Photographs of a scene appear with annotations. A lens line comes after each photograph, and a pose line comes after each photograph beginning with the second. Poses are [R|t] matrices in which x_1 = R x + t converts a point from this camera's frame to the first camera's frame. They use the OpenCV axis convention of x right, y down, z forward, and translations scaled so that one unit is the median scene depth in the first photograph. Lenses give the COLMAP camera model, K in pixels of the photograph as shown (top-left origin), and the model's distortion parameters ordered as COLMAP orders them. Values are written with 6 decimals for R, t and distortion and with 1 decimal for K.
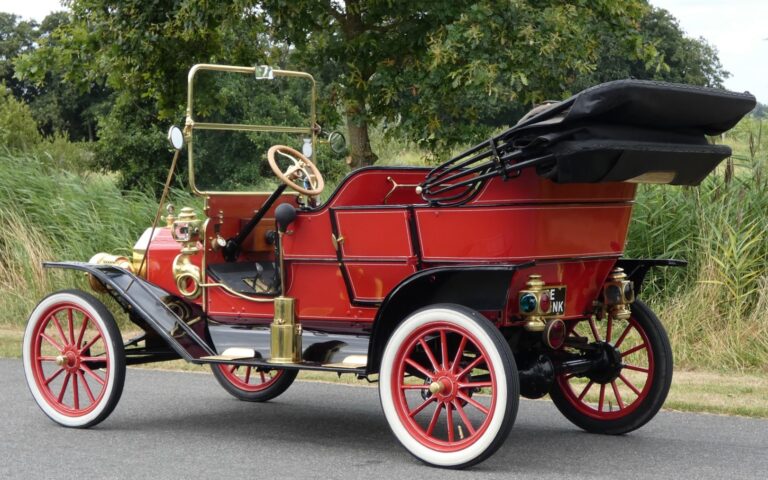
lens RADIAL K [[1850.6, 0, 368.8], [0, 1850.6, 285.5], [0, 0, 1]] dist [0.258341, -0.219783]
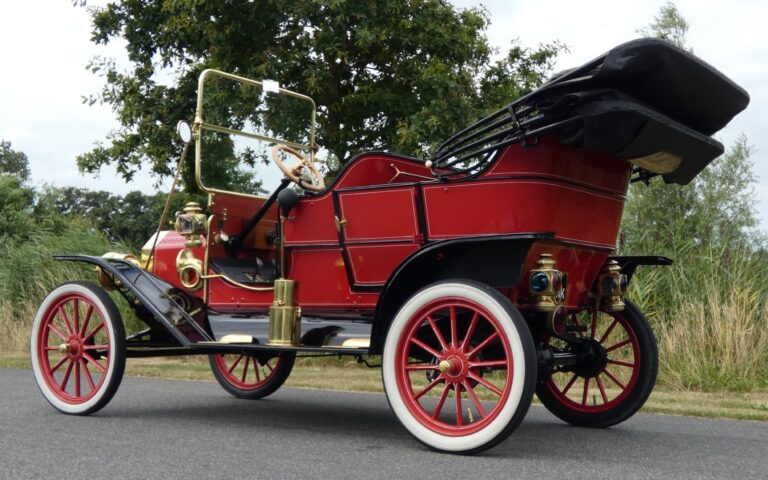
lens RADIAL K [[1097.7, 0, 393.5], [0, 1097.7, 239.1], [0, 0, 1]] dist [0.033460, 0.067719]
pose [[0.997426, 0.029274, 0.065450, -0.026423], [-0.021371, 0.992742, -0.118347, 0.052936], [-0.068439, 0.116644, 0.990813, 0.406163]]
